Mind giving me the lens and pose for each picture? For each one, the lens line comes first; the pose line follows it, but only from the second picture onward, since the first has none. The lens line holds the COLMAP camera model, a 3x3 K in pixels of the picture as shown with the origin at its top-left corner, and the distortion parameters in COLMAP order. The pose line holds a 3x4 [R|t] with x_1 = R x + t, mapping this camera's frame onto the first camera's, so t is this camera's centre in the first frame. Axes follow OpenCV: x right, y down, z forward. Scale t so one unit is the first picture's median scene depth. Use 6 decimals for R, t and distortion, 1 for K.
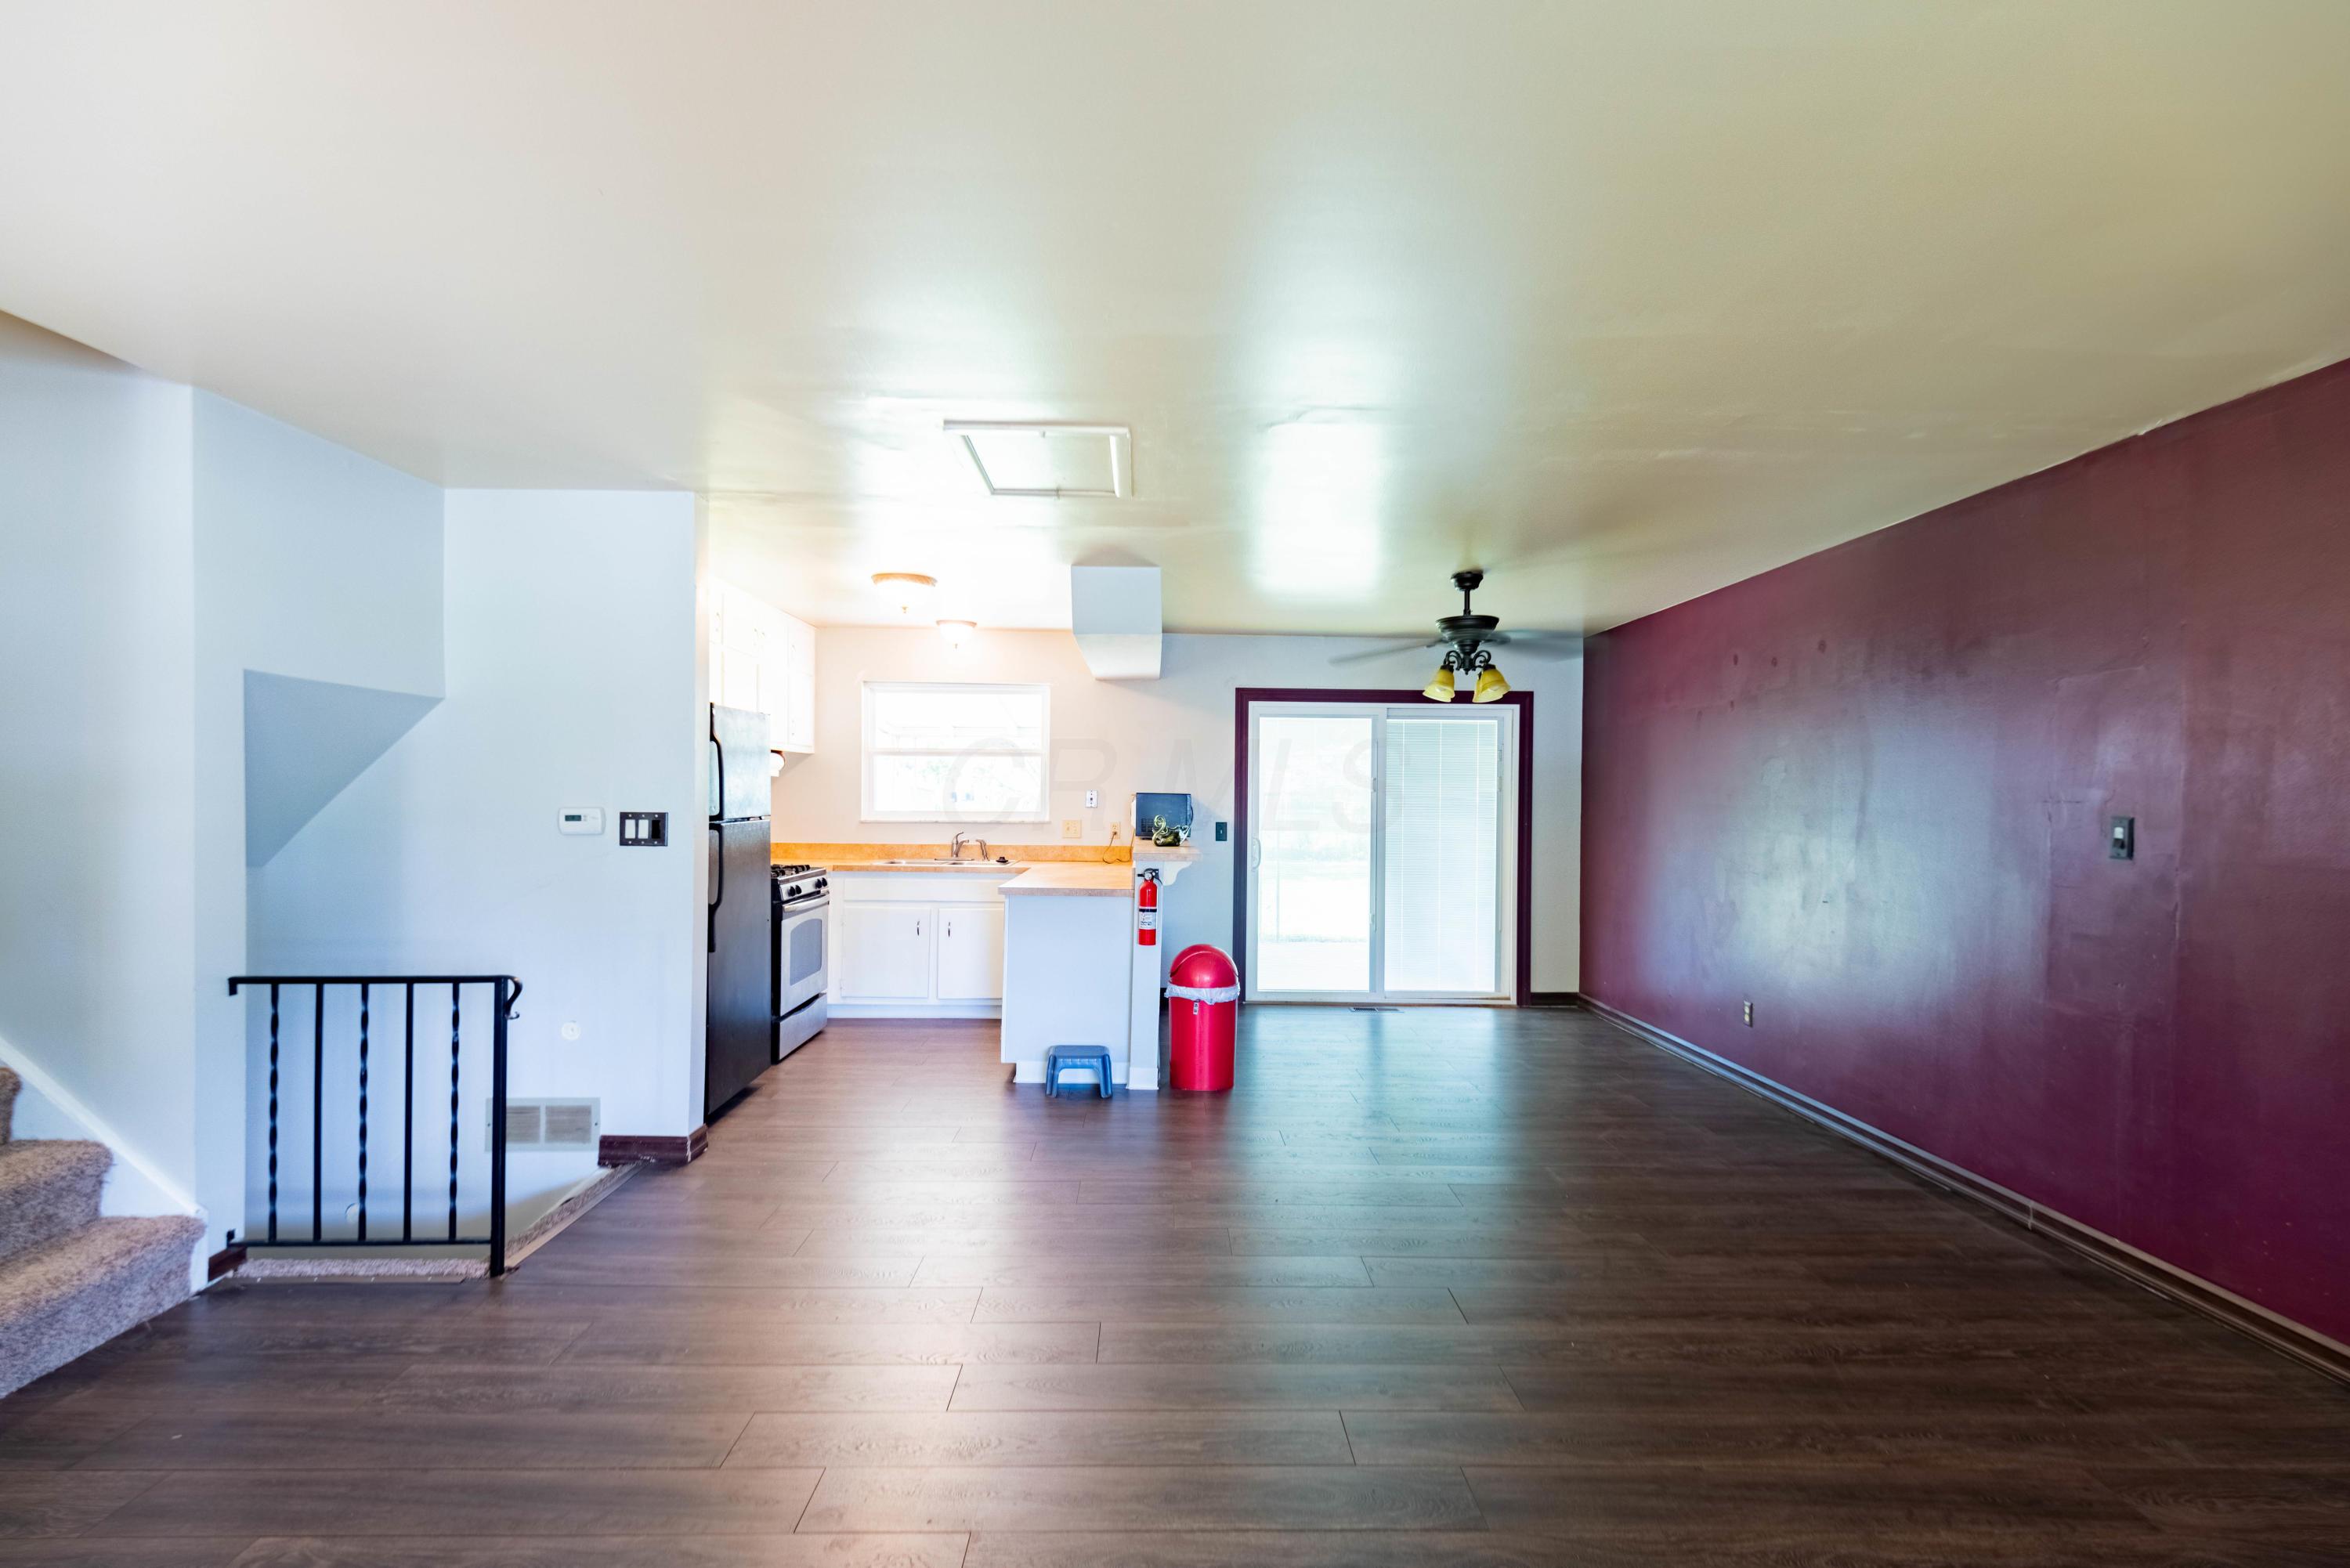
lens RADIAL K [[1137.7, 0, 1178.9], [0, 1137.7, 805.6], [0, 0, 1]] dist [0.099126, -0.000053]
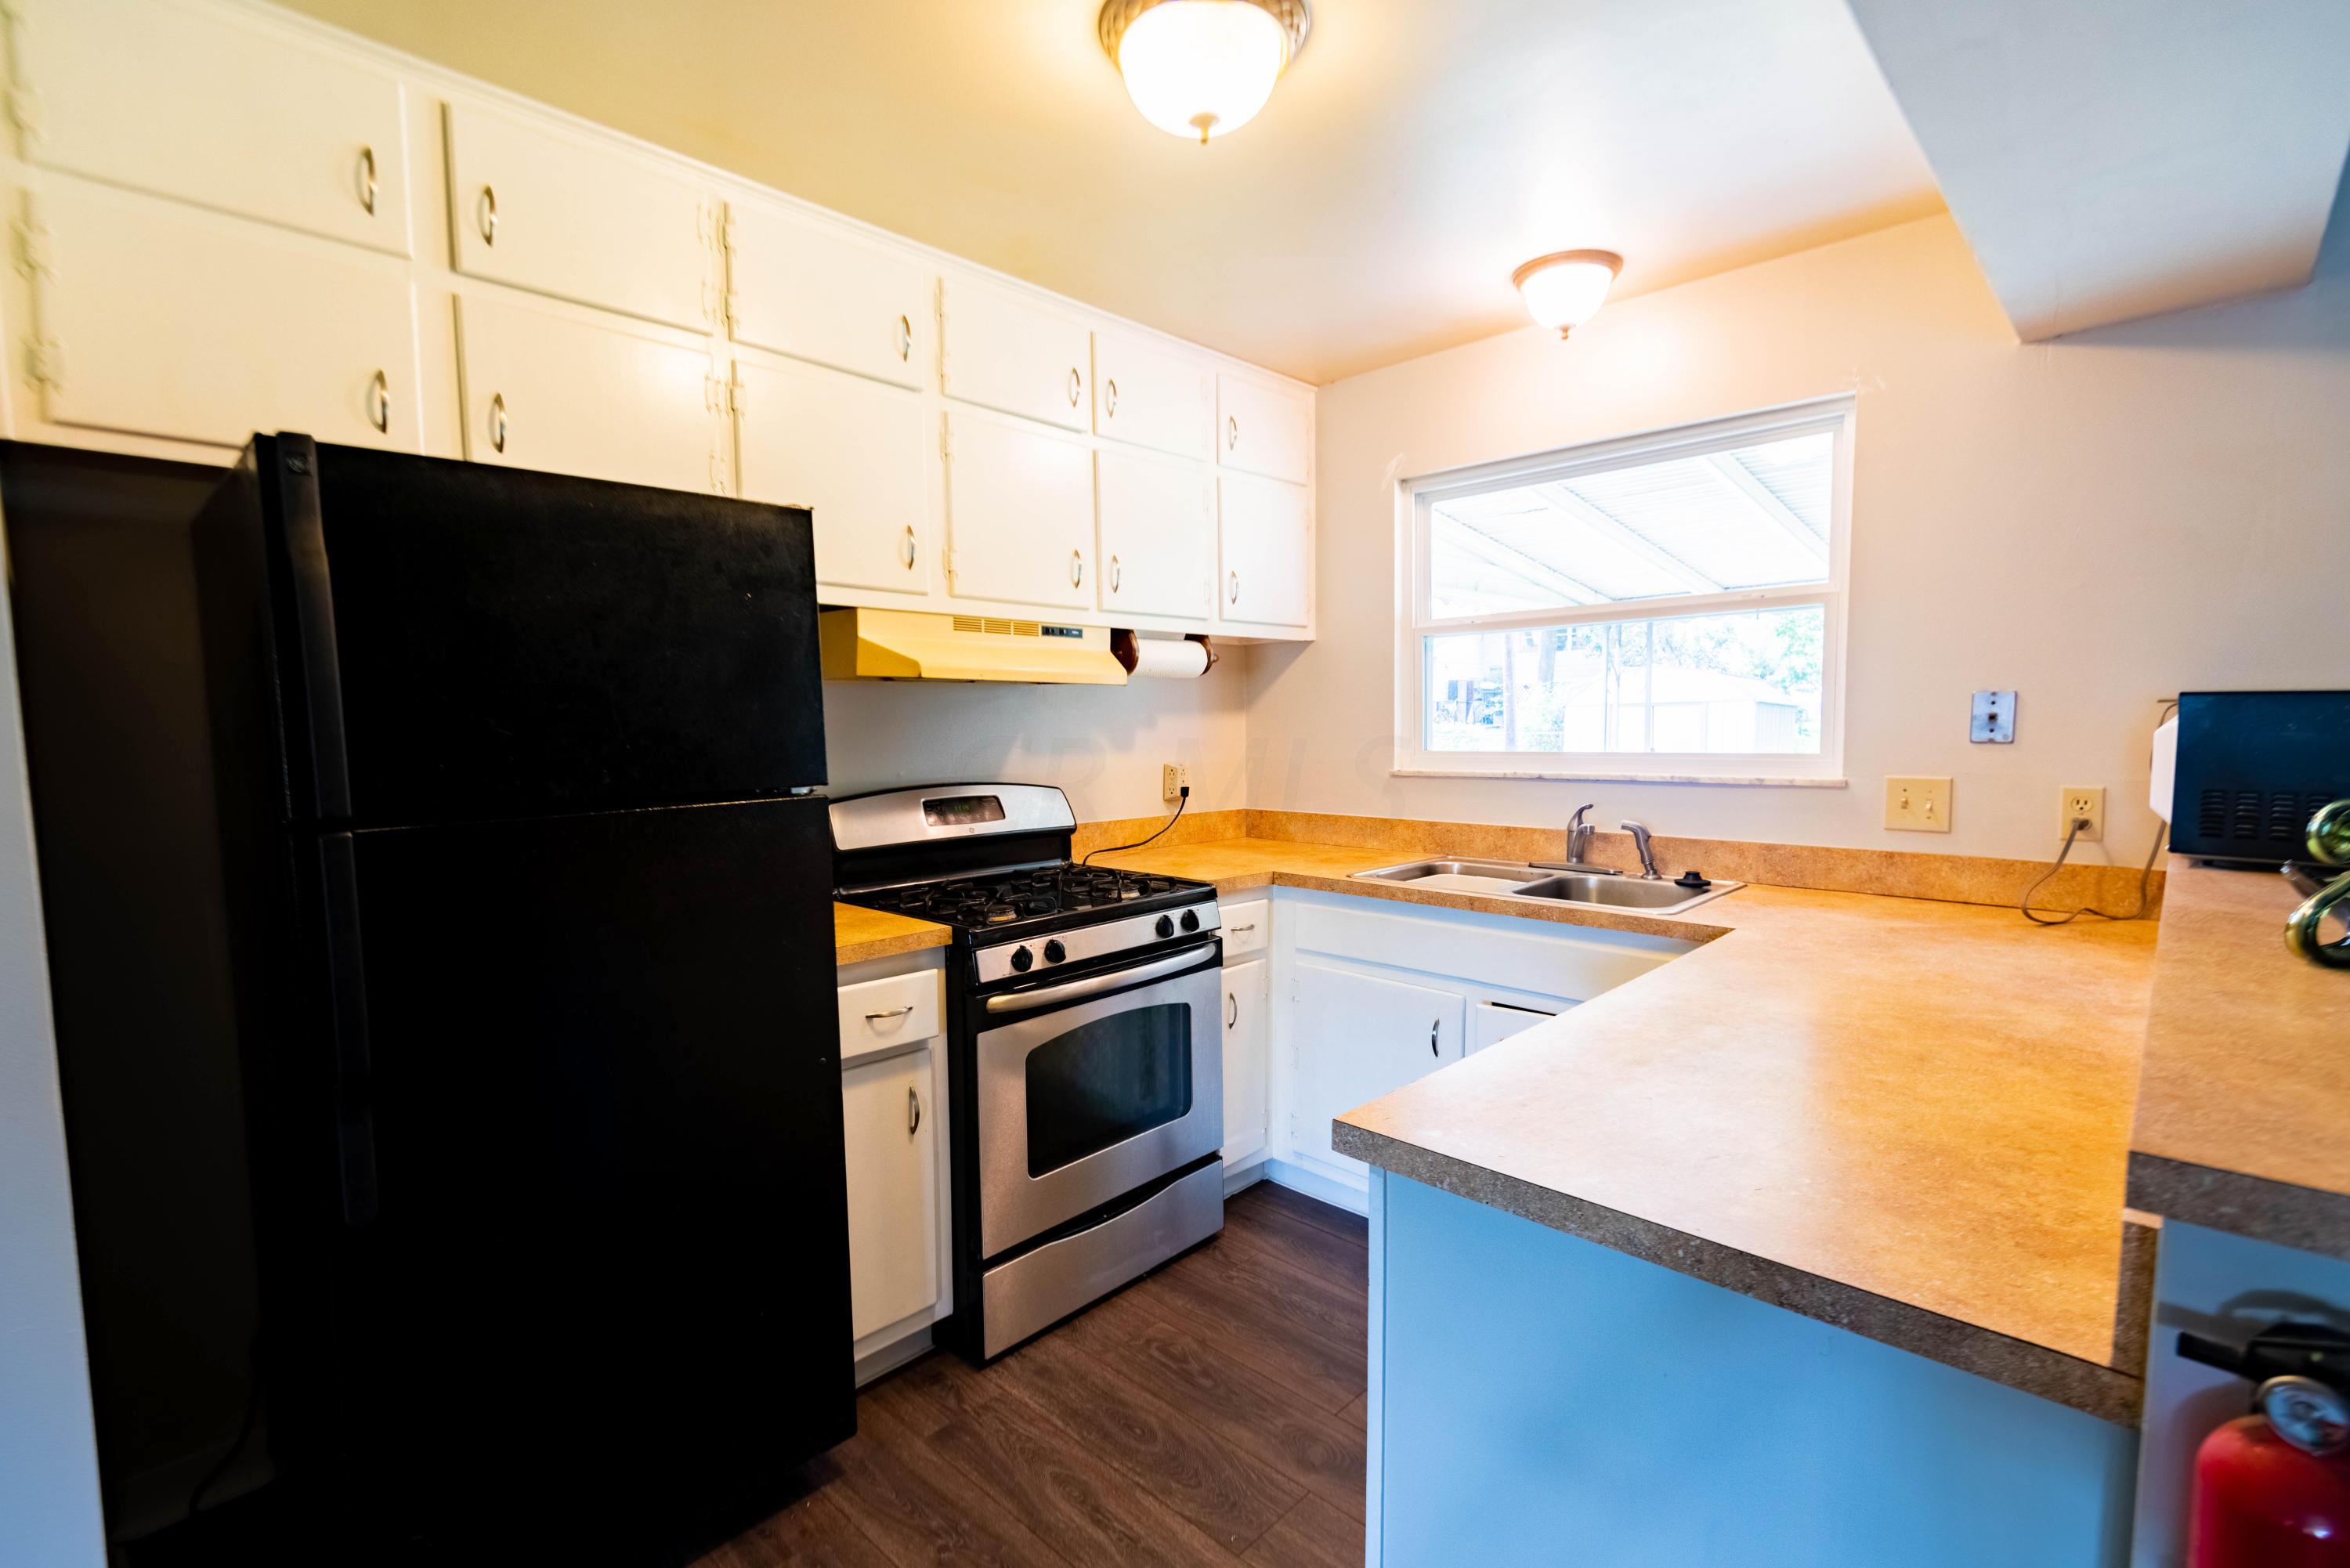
lens RADIAL K [[1137.7, 0, 1178.9], [0, 1137.7, 805.6], [0, 0, 1]] dist [0.099126, -0.000053]
pose [[0.722849, 0.041266, -0.689773, -0.007431], [0.013512, 0.997180, 0.073816, -0.009752], [0.690874, -0.062678, 0.720253, 0.590601]]
